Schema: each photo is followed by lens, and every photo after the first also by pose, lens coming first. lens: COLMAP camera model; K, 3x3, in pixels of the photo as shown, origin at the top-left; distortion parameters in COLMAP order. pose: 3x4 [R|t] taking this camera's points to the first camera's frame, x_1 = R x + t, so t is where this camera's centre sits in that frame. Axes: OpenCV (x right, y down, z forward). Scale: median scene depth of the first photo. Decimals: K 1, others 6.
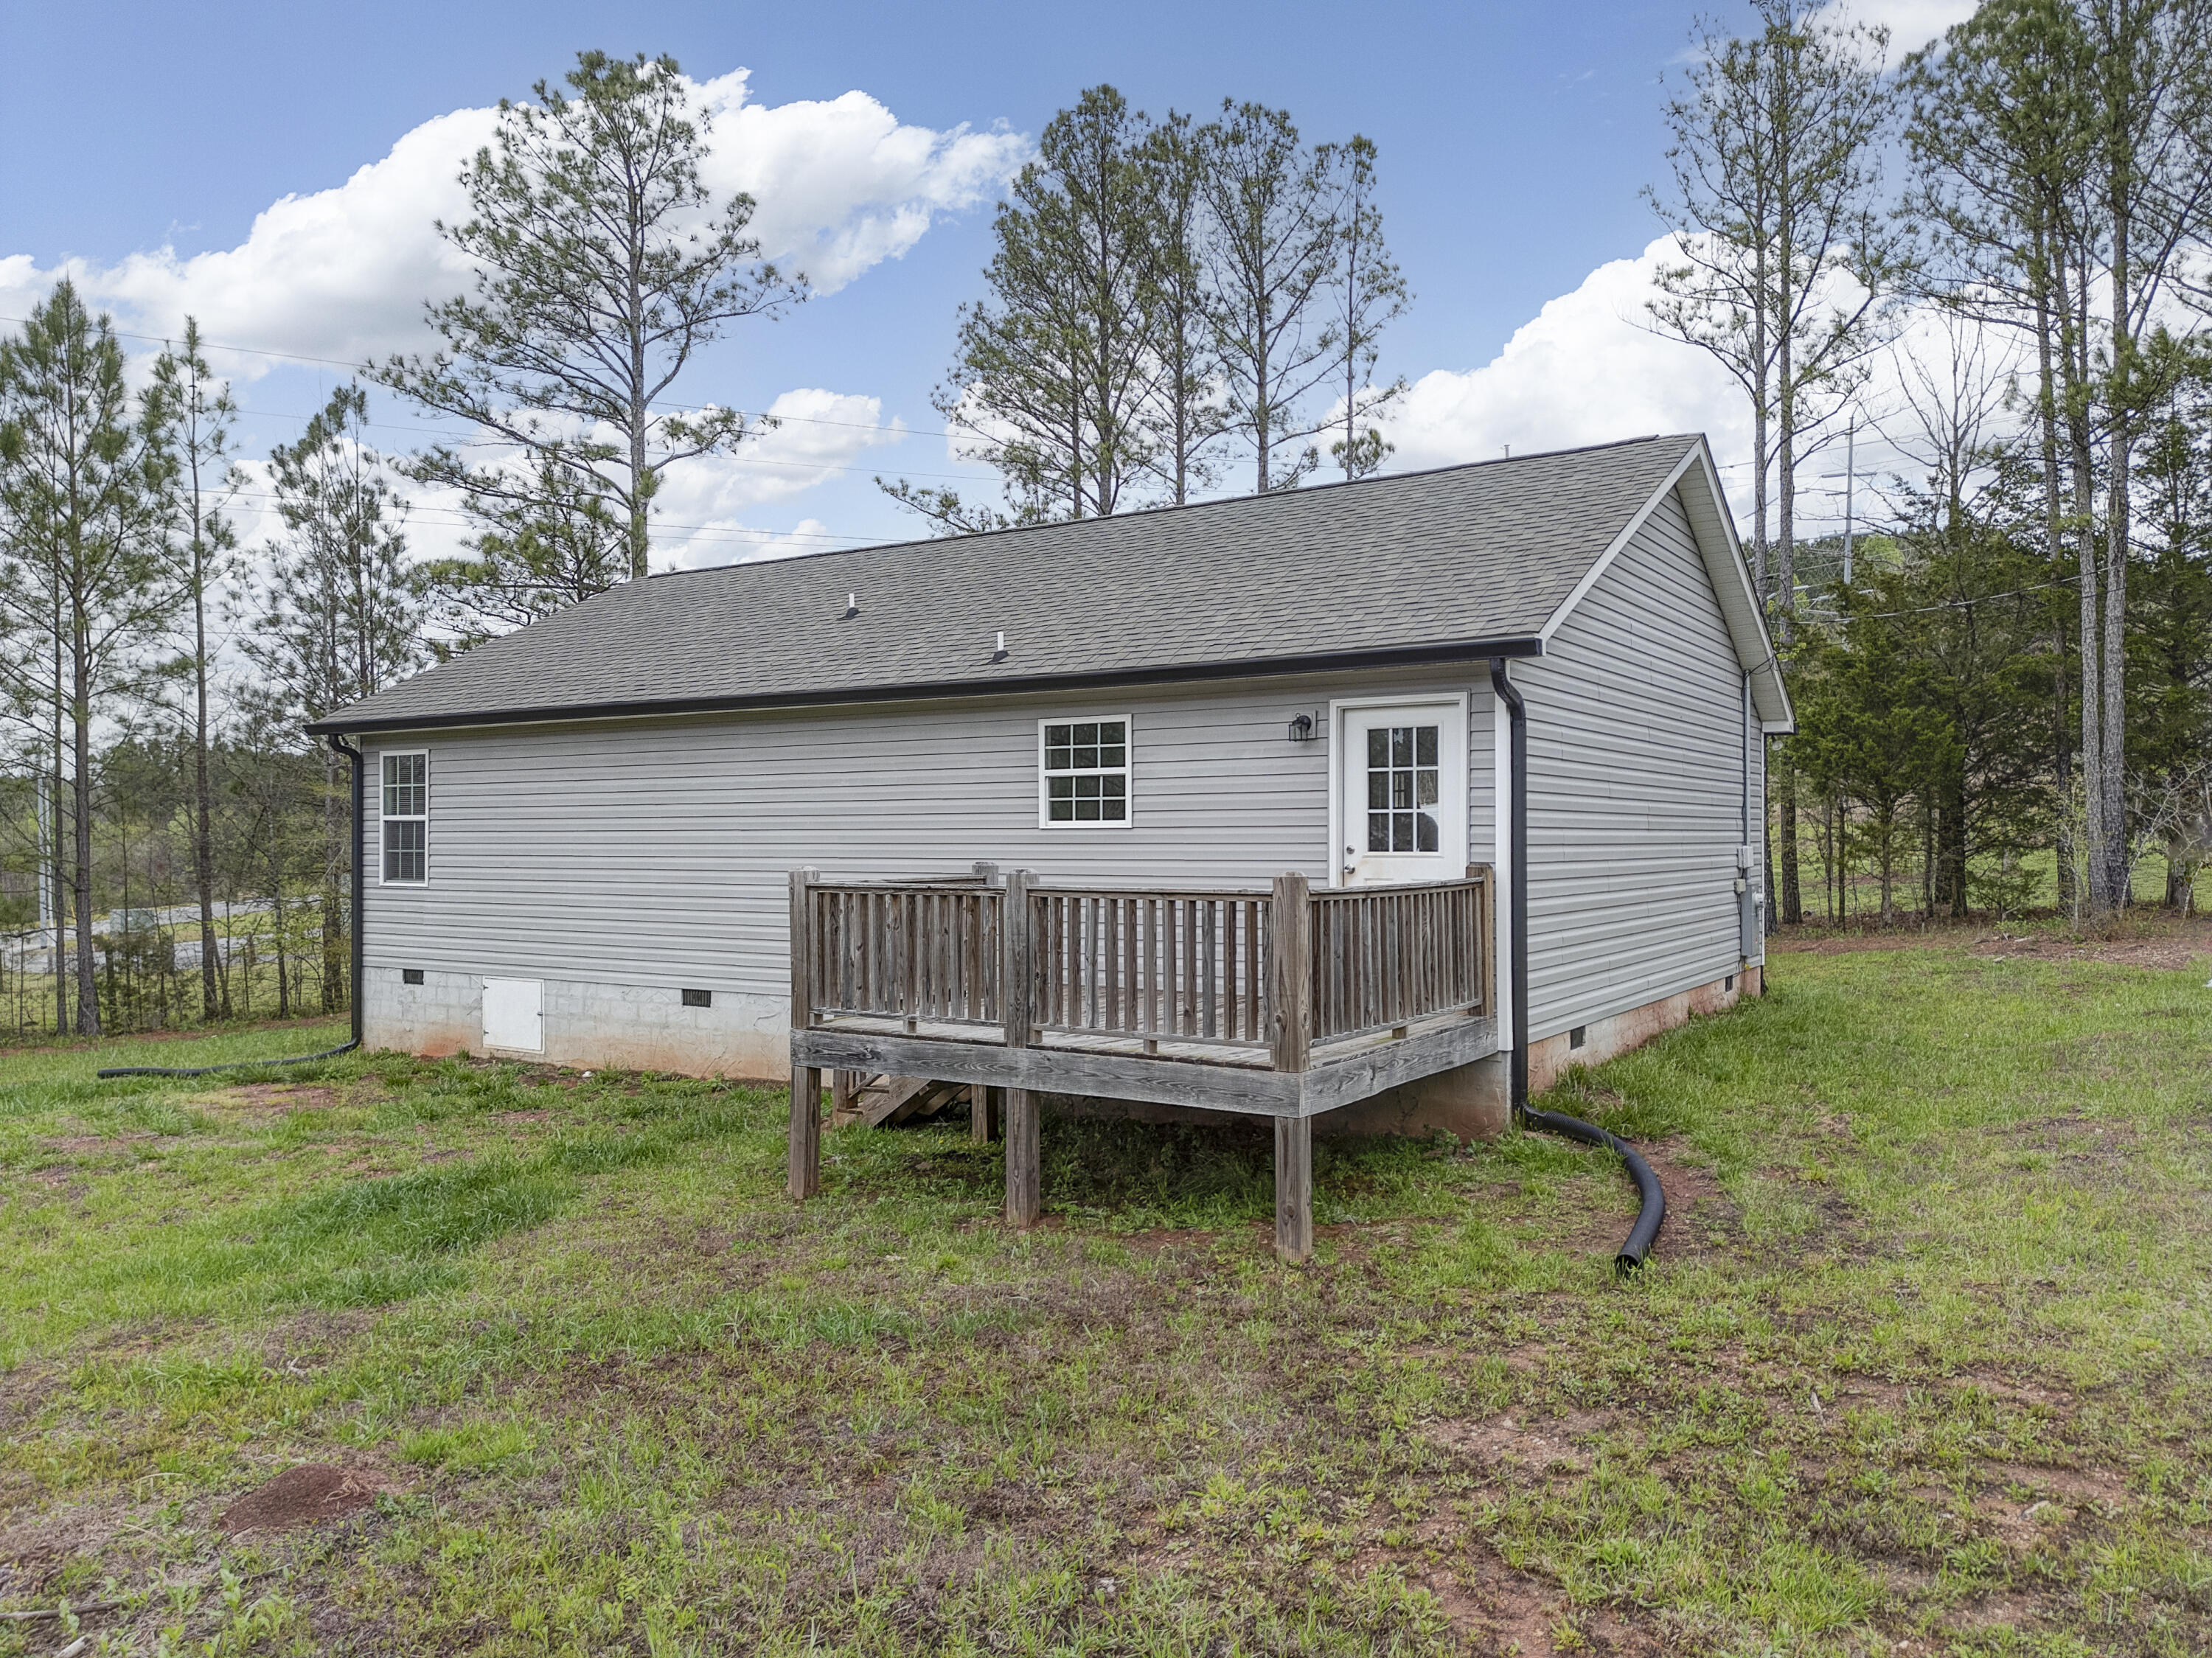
lens RADIAL K [[1571.2, 0, 1092.9], [0, 1571.2, 831.9], [0, 0, 1]] dist [0.060558, -0.034200]
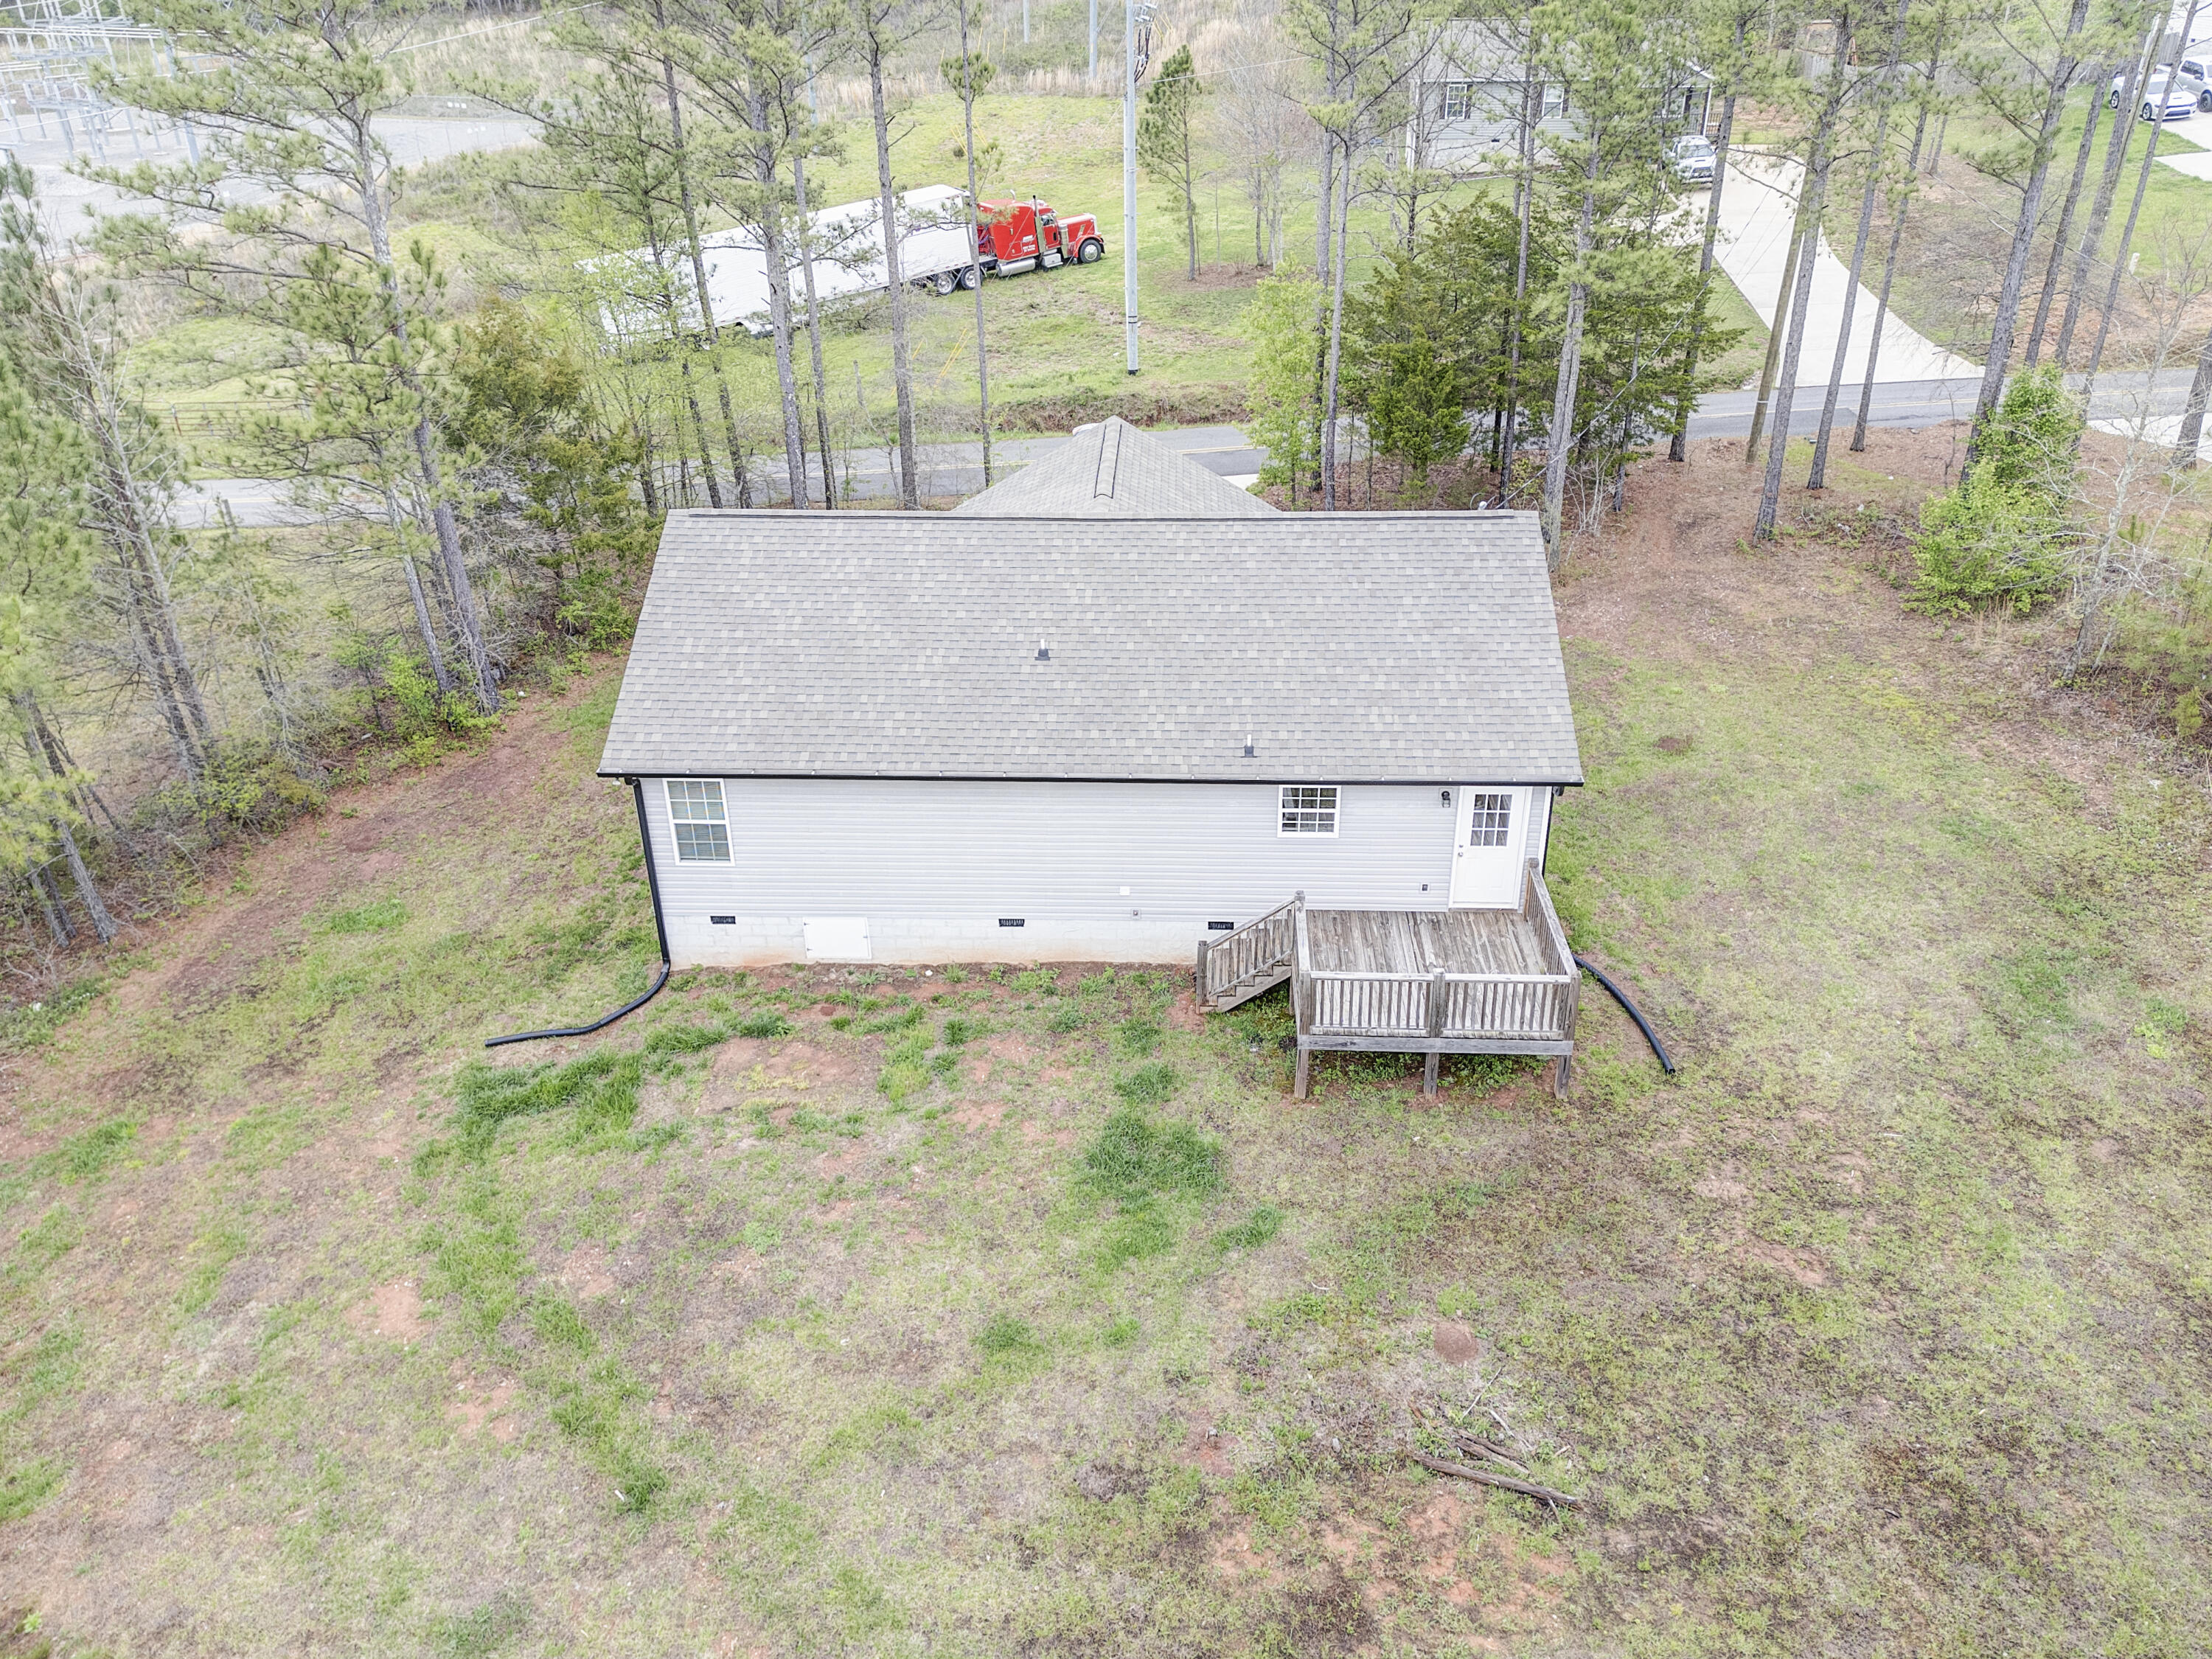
lens RADIAL K [[1571.3, 0, 1123.1], [0, 1571.3, 783.5], [0, 0, 1]] dist [0.060558, -0.034200]
pose [[0.855663, -0.258562, 0.448315, -0.993555], [0.010092, 0.874425, 0.485056, -0.946473], [-0.517434, -0.410521, 0.750823, -0.249743]]
